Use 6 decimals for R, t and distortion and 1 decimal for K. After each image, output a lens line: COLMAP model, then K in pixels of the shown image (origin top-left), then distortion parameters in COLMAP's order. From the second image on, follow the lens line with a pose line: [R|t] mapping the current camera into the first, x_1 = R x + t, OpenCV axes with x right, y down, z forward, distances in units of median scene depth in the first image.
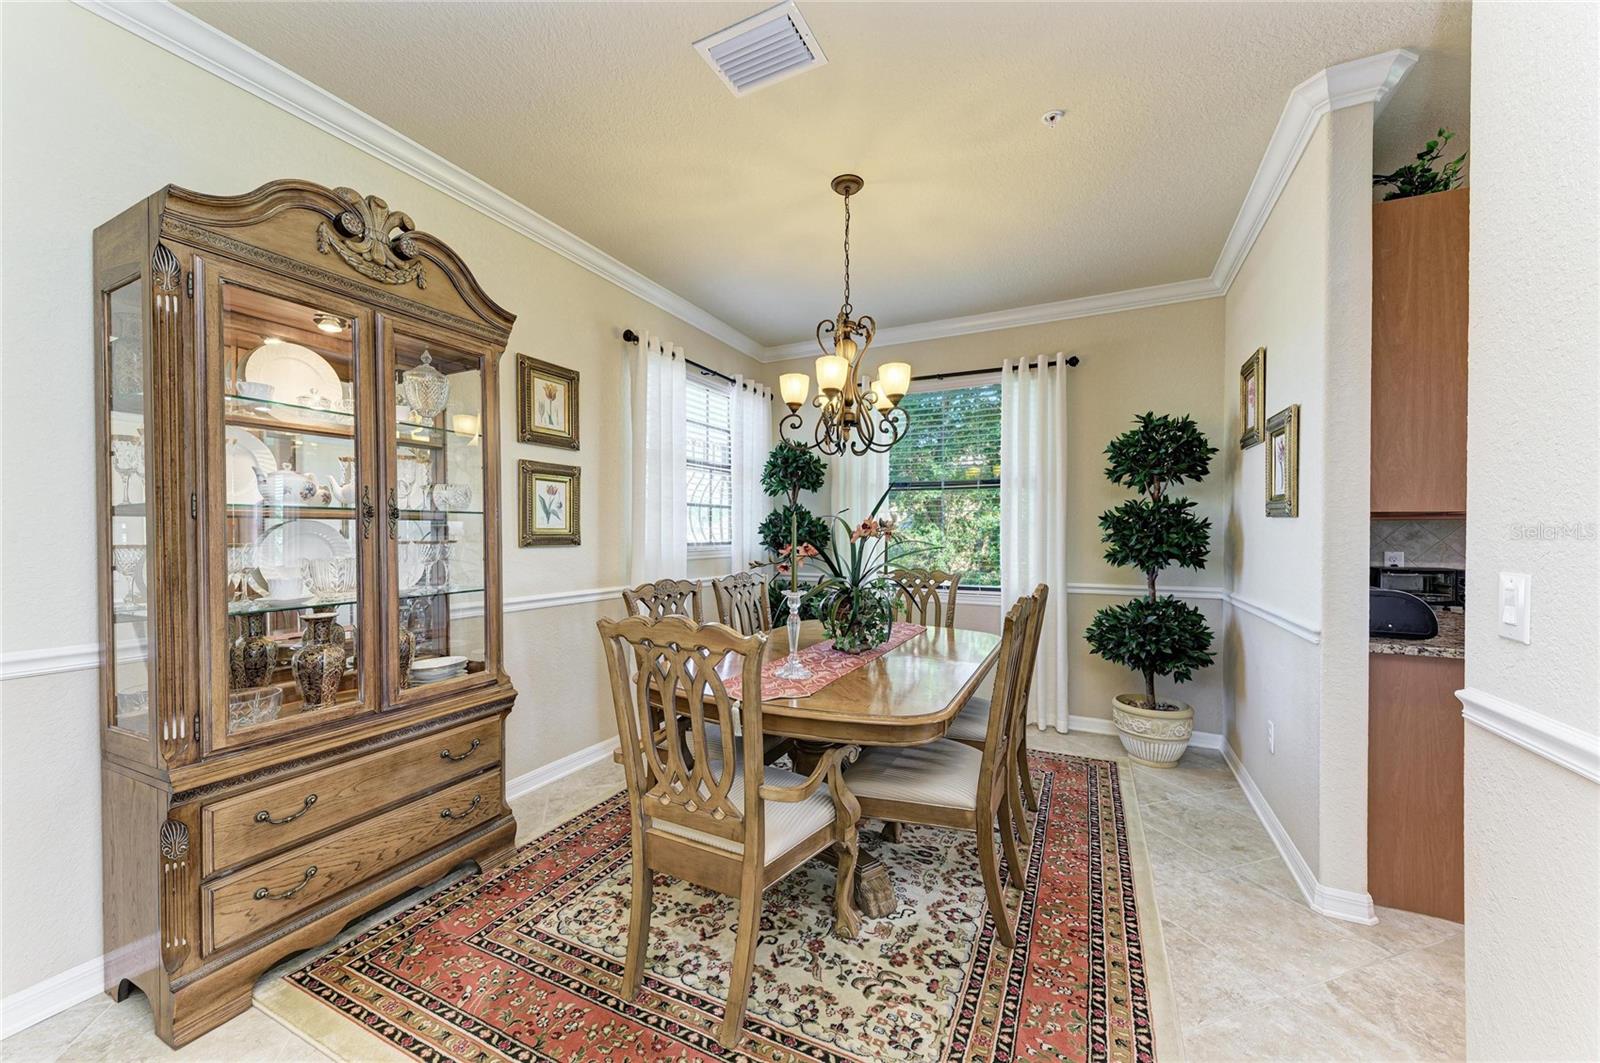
lens RADIAL K [[599.4, 0, 797.4], [0, 599.4, 534.7], [0, 0, 1]] dist [0.021301, -0.006533]
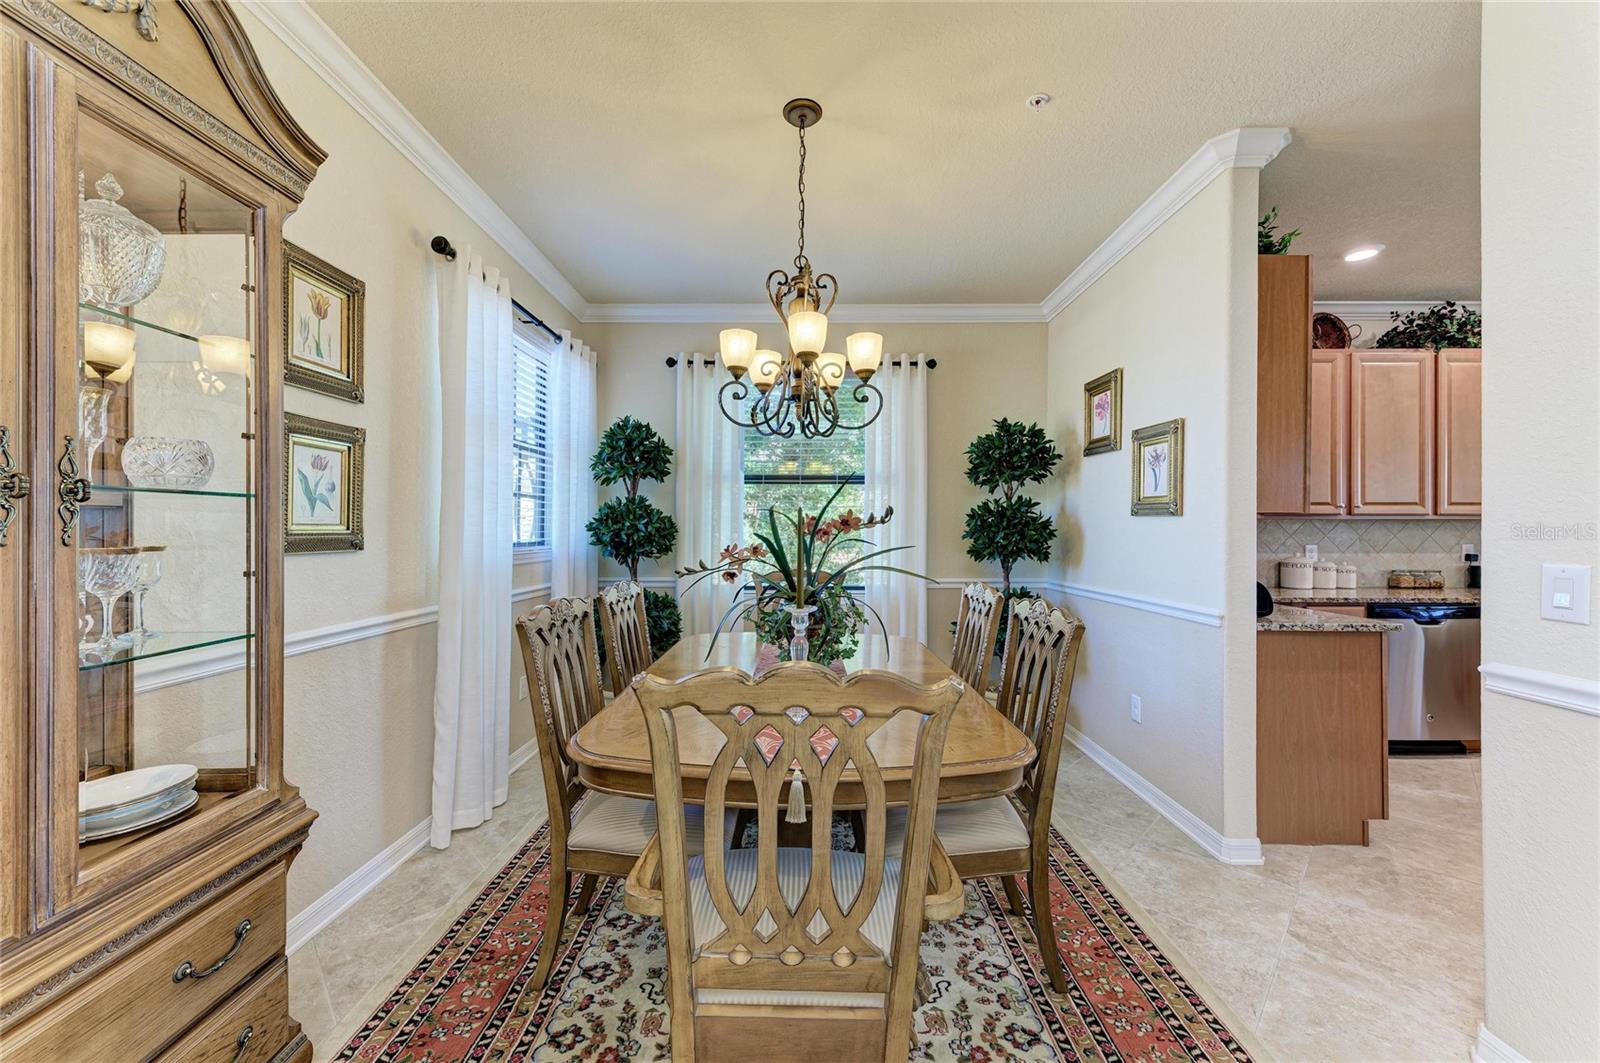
lens RADIAL K [[602.6, 0, 809.4], [0, 602.6, 522.9], [0, 0, 1]] dist [0.023757, -0.008051]
pose [[0.895040, 0.003442, 0.445973, -0.242866], [0.003152, 0.999896, -0.014044, -0.001353], [-0.445975, 0.013976, 0.894936, 0.216874]]
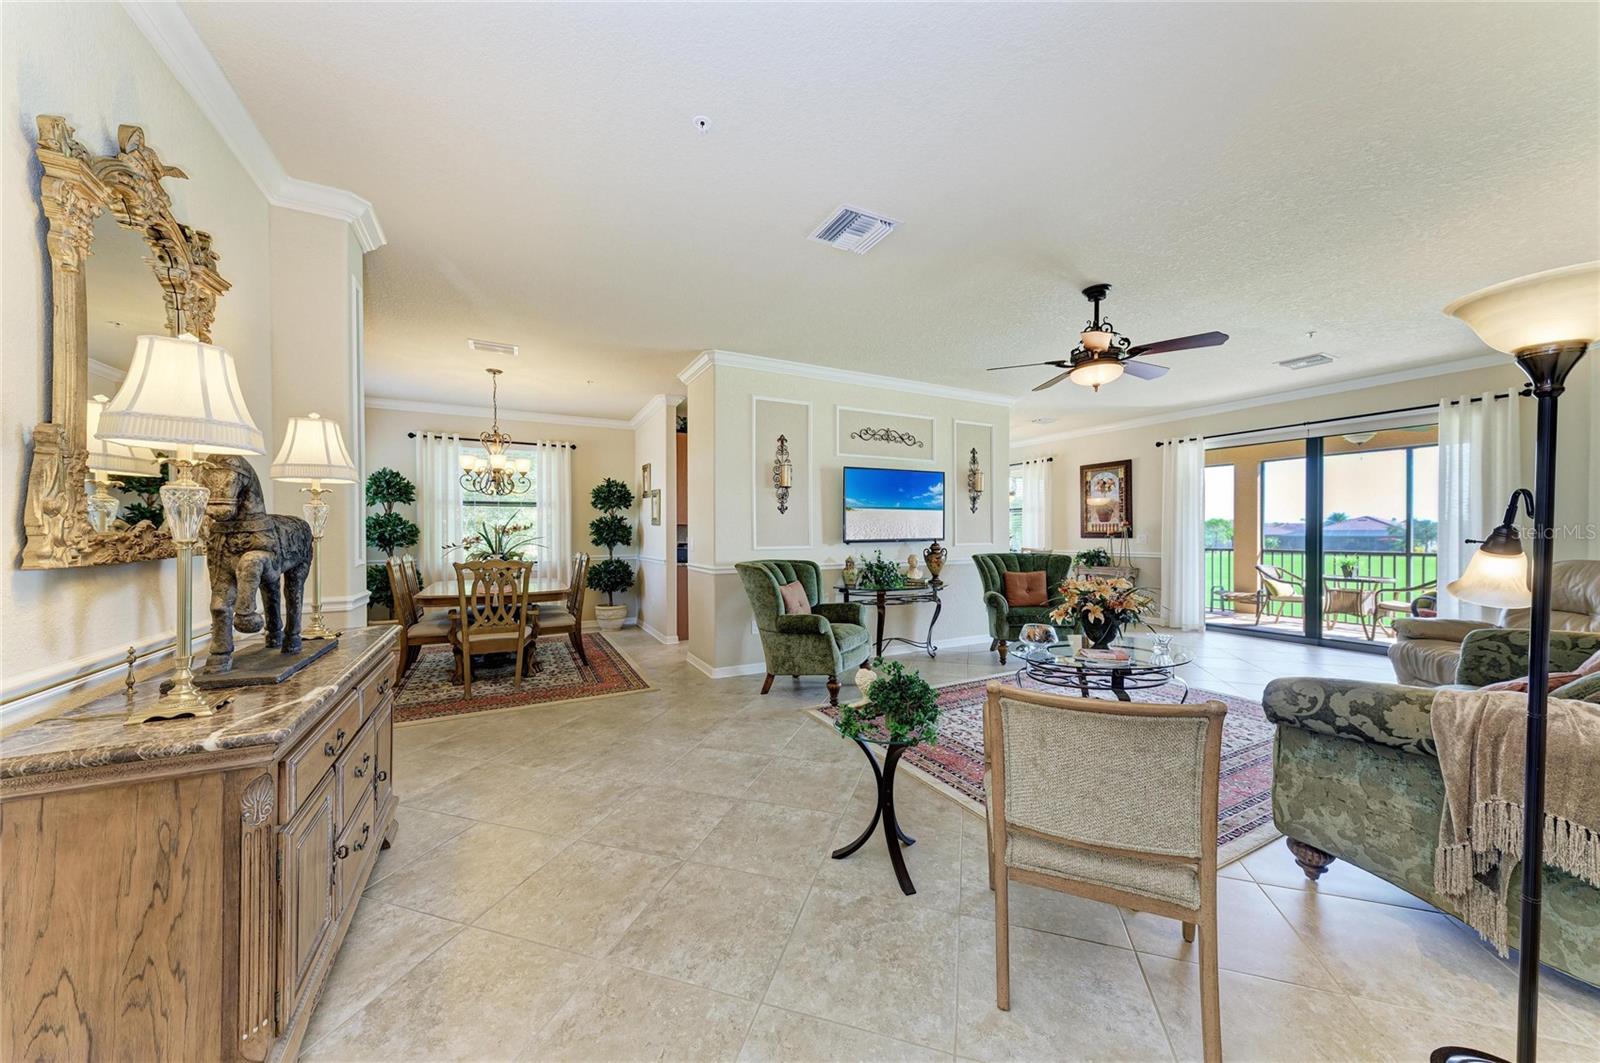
lens RADIAL K [[545.5, 0, 804.0], [0, 545.5, 545.7], [0, 0, 1]] dist [0.001189, 0.000067]
pose [[0.581415, -0.025078, 0.813220, -0.763824], [0.006716, 0.999639, 0.026025, 0.004303], [-0.813579, -0.009670, 0.581374, -0.912076]]
